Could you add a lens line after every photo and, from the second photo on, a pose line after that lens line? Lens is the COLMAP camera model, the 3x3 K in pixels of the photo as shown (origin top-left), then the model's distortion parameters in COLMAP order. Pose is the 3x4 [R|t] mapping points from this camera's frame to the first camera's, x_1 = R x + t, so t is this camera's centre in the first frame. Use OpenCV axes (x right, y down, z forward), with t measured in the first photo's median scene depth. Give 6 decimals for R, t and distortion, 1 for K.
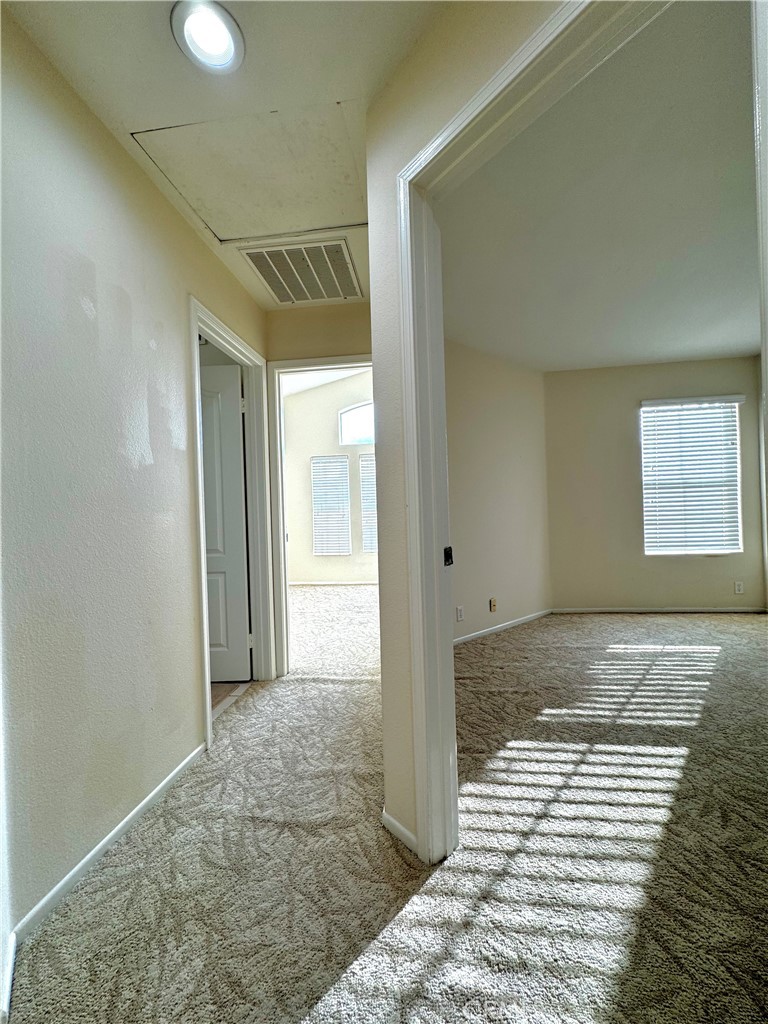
lens RADIAL K [[409.3, 0, 381.2], [0, 409.3, 517.6], [0, 0, 1]] dist [-0.002520, 0.000499]
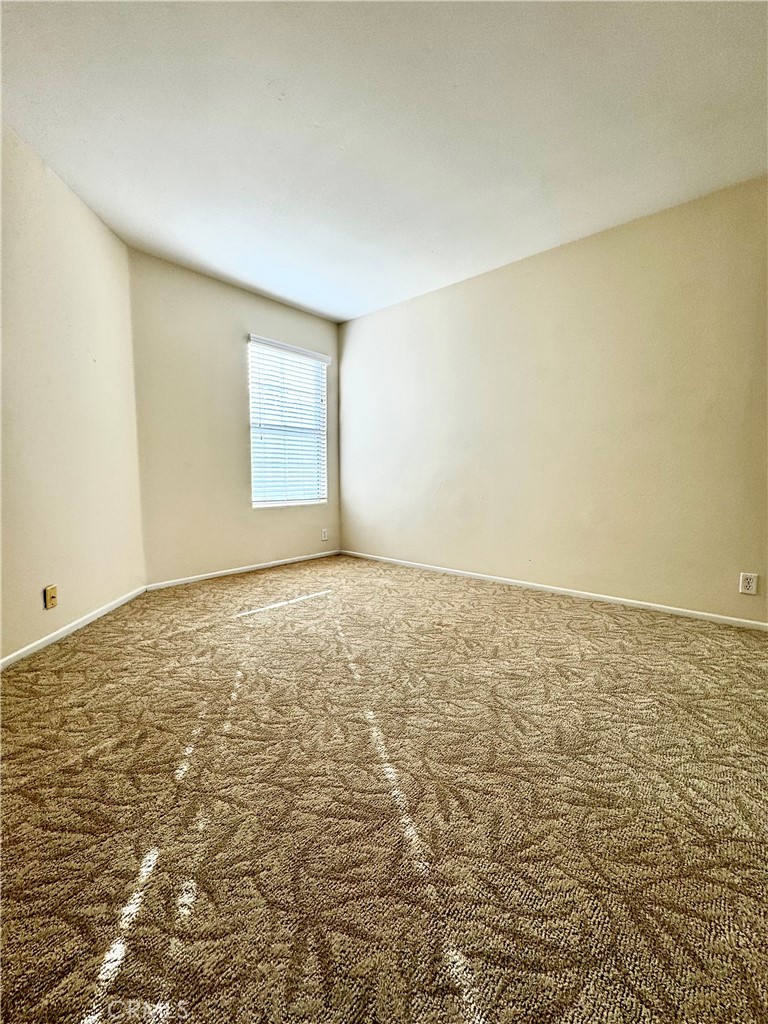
lens RADIAL K [[409.3, 0, 385.5], [0, 409.3, 512.3], [0, 0, 1]] dist [-0.002520, 0.000499]
pose [[0.551278, -0.037766, 0.833467, 0.062451], [-0.009174, 0.998640, 0.051318, 0.067110], [-0.834271, -0.035936, 0.550182, 0.325251]]
